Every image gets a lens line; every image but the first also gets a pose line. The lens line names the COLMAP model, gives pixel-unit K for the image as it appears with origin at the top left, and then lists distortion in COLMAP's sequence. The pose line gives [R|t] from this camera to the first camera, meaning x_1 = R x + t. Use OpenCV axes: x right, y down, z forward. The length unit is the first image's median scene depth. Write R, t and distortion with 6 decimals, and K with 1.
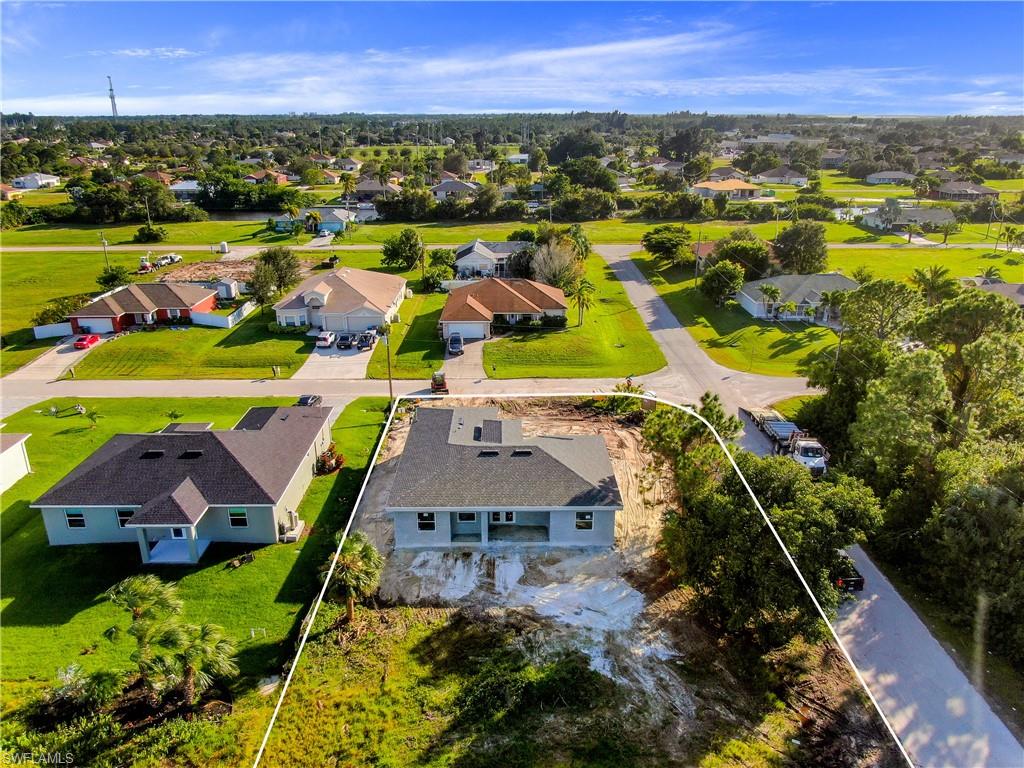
lens RADIAL K [[738.4, 0, 512.0], [0, 738.4, 384.0], [0, 0, 1]] dist [-0.016487, 0.002177]
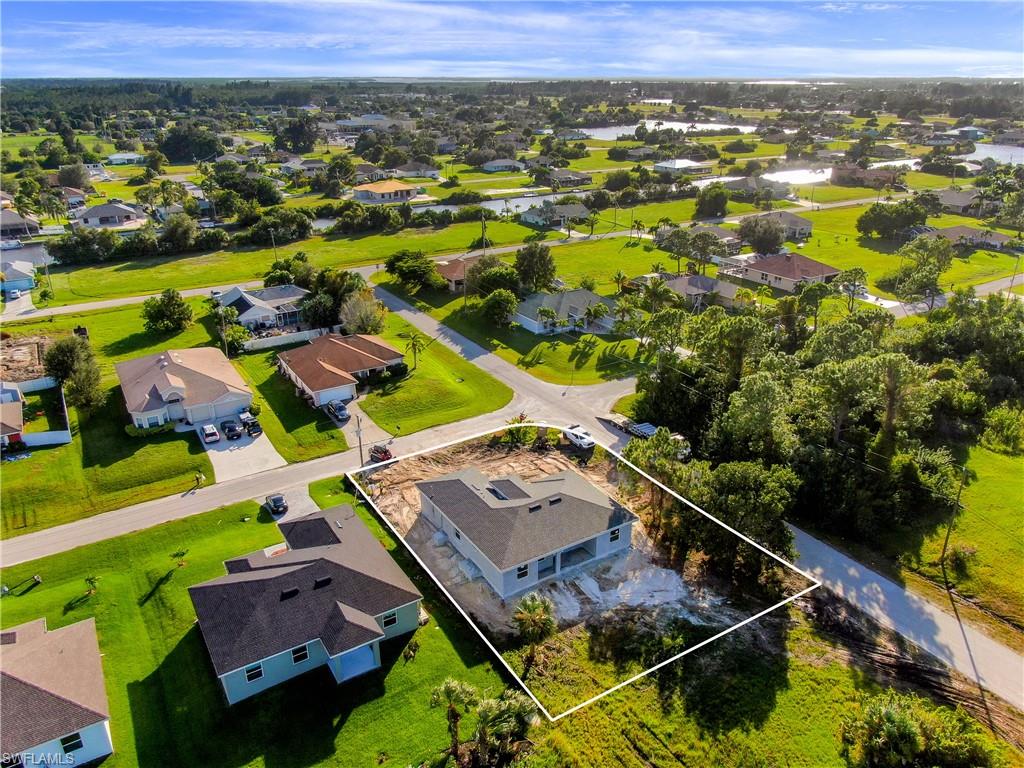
lens RADIAL K [[738.4, 0, 512.0], [0, 738.4, 384.0], [0, 0, 1]] dist [-0.016487, 0.002177]
pose [[0.850104, -0.201728, 0.486446, -0.375258], [0.180217, 0.979389, 0.091206, -0.143256], [-0.494819, 0.010131, 0.868937, -0.084352]]
